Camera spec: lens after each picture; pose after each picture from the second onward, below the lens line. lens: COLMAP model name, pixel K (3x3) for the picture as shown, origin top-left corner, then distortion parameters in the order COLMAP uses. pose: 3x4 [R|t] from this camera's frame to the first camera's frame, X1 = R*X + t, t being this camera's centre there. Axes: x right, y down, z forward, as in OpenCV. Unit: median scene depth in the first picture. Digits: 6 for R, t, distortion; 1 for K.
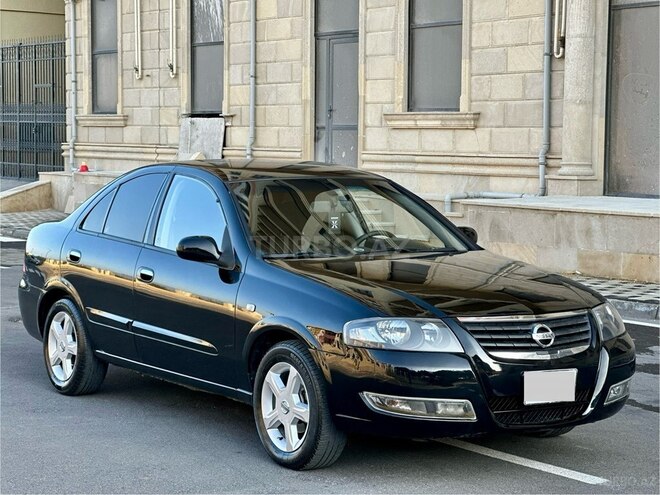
lens RADIAL K [[1491.9, 0, 330.9], [0, 1491.9, 226.8], [0, 0, 1]] dist [-0.009581, 3.075637]
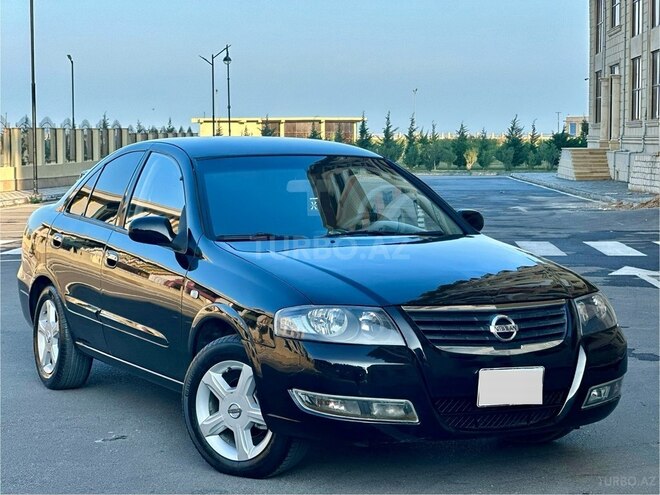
lens RADIAL K [[1491.9, 0, 330.9], [0, 1491.9, 226.8], [0, 0, 1]] dist [-0.009581, 3.075637]
pose [[0.993438, 0.004007, -0.114298, 0.140517], [-0.004139, 0.999991, -0.000914, 0.014588], [0.114293, 0.001381, 0.993446, 0.118758]]
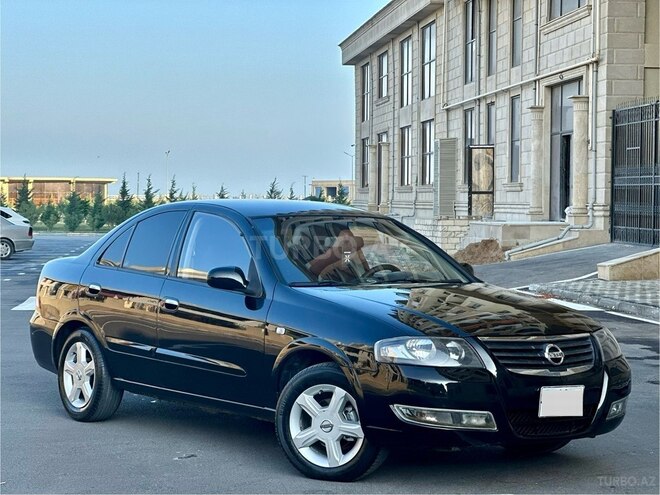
lens RADIAL K [[1491.9, 0, 330.9], [0, 1491.9, 226.8], [0, 0, 1]] dist [-0.009581, 3.075637]
pose [[0.998445, 0.007160, 0.055289, -0.083189], [-0.004773, 0.999056, -0.043183, 0.027024], [-0.055546, 0.042852, 0.997536, -0.092346]]
